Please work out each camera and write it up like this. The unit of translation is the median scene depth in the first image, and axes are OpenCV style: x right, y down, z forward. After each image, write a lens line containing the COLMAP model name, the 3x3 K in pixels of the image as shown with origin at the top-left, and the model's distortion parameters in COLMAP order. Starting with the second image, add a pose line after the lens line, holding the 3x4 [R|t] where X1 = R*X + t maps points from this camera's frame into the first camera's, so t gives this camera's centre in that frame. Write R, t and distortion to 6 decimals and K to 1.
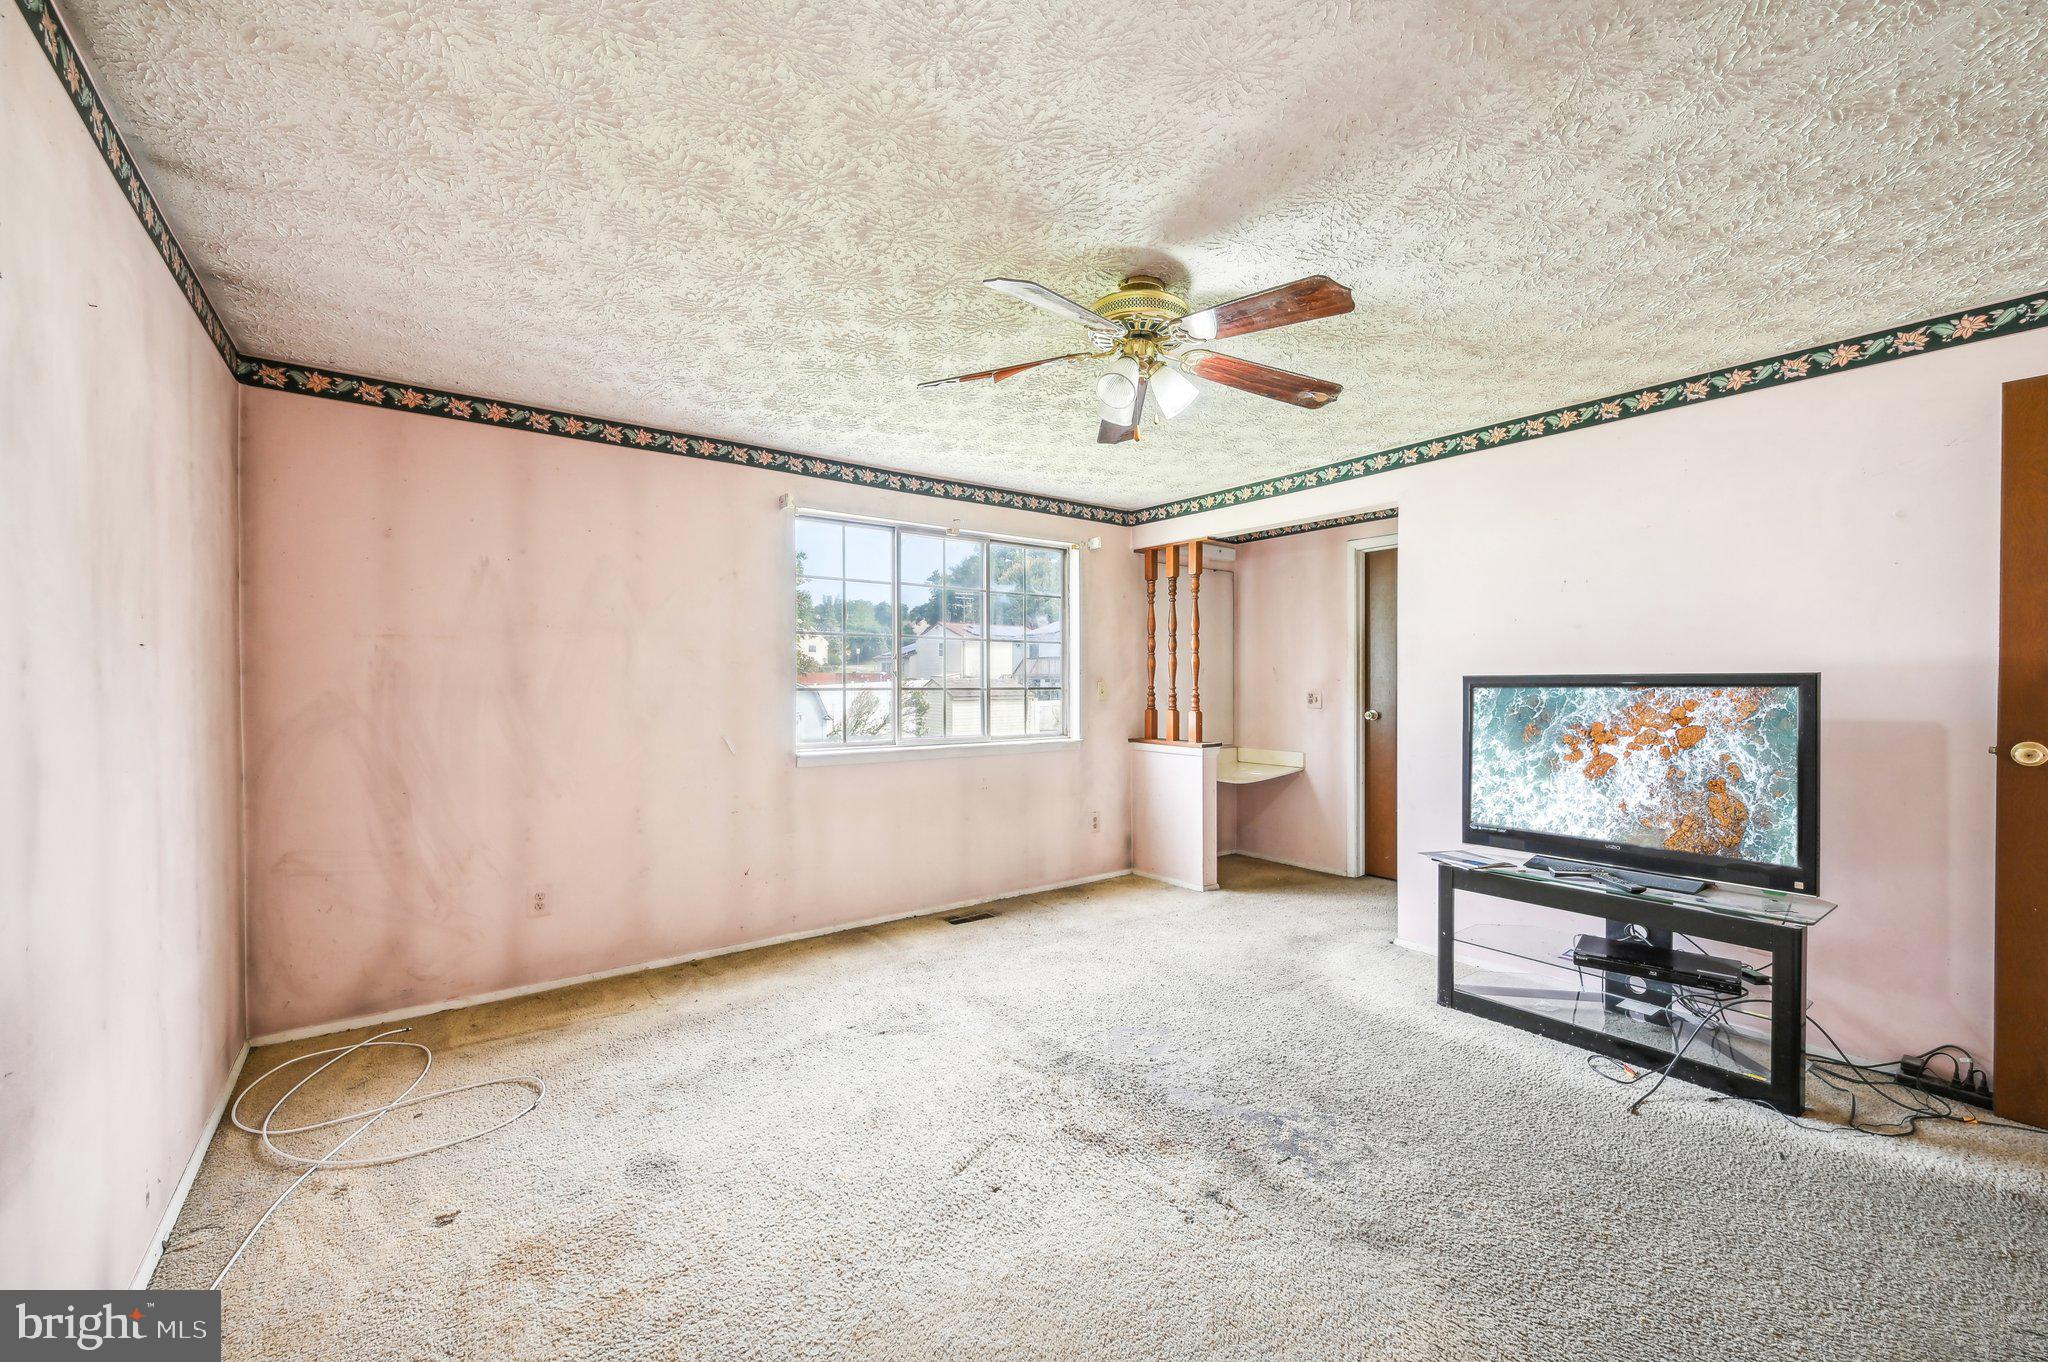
lens RADIAL K [[818.5, 0, 1038.1], [0, 818.5, 685.4], [0, 0, 1]] dist [-0.000976, 0.000226]
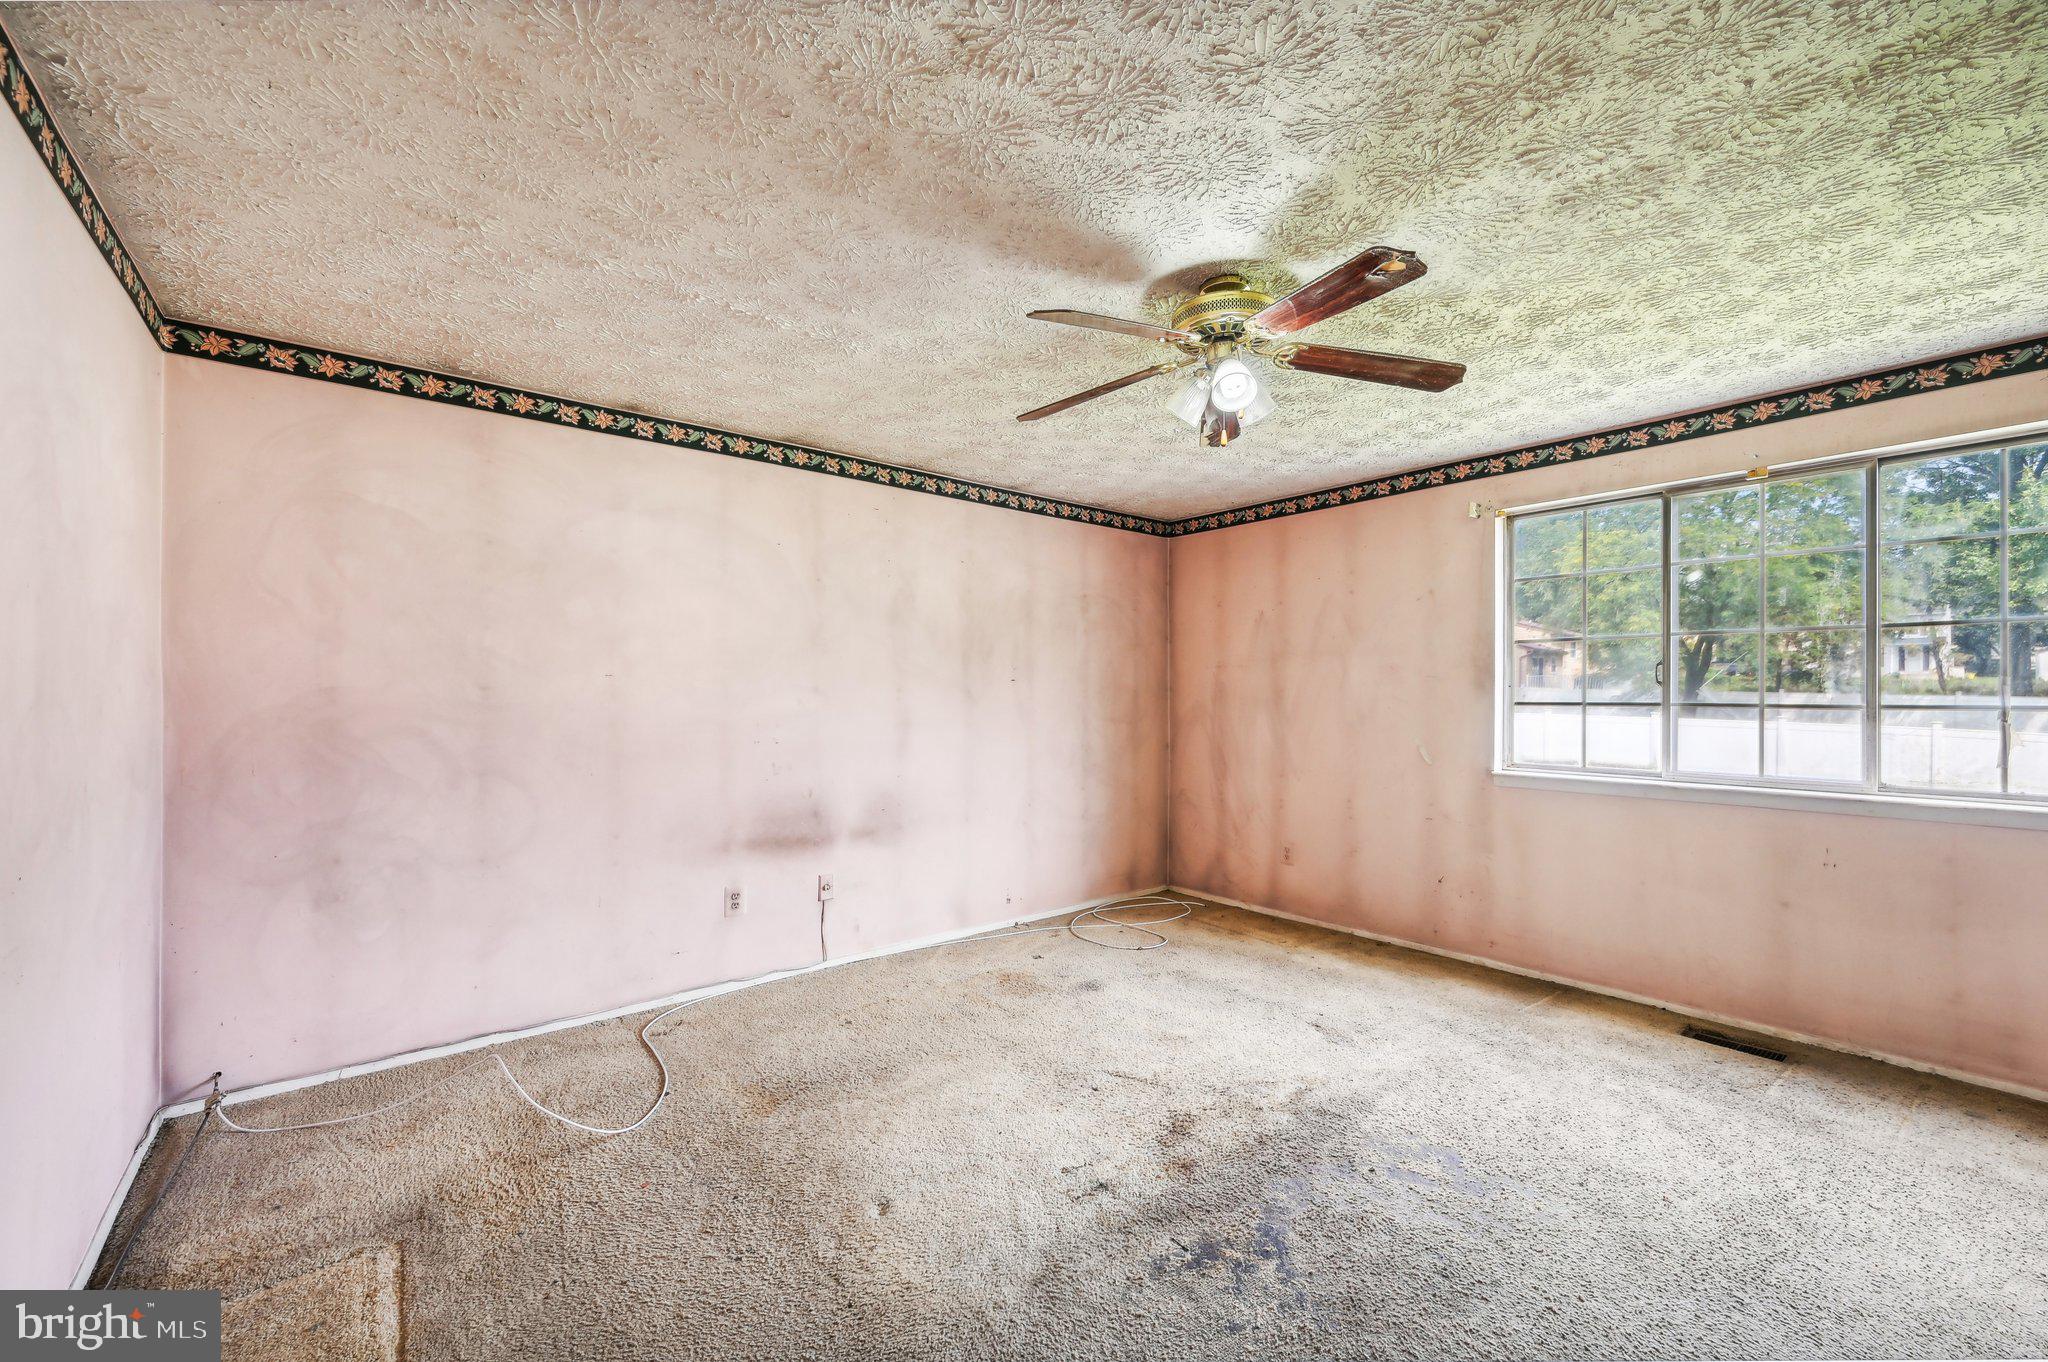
lens RADIAL K [[818.5, 0, 1039.0], [0, 818.5, 690.9], [0, 0, 1]] dist [-0.000976, 0.000226]
pose [[0.034098, -0.003558, -0.999412, 0.766691], [-0.003133, 0.999988, -0.003667, -0.005237], [0.999414, 0.003256, 0.034086, 0.535038]]
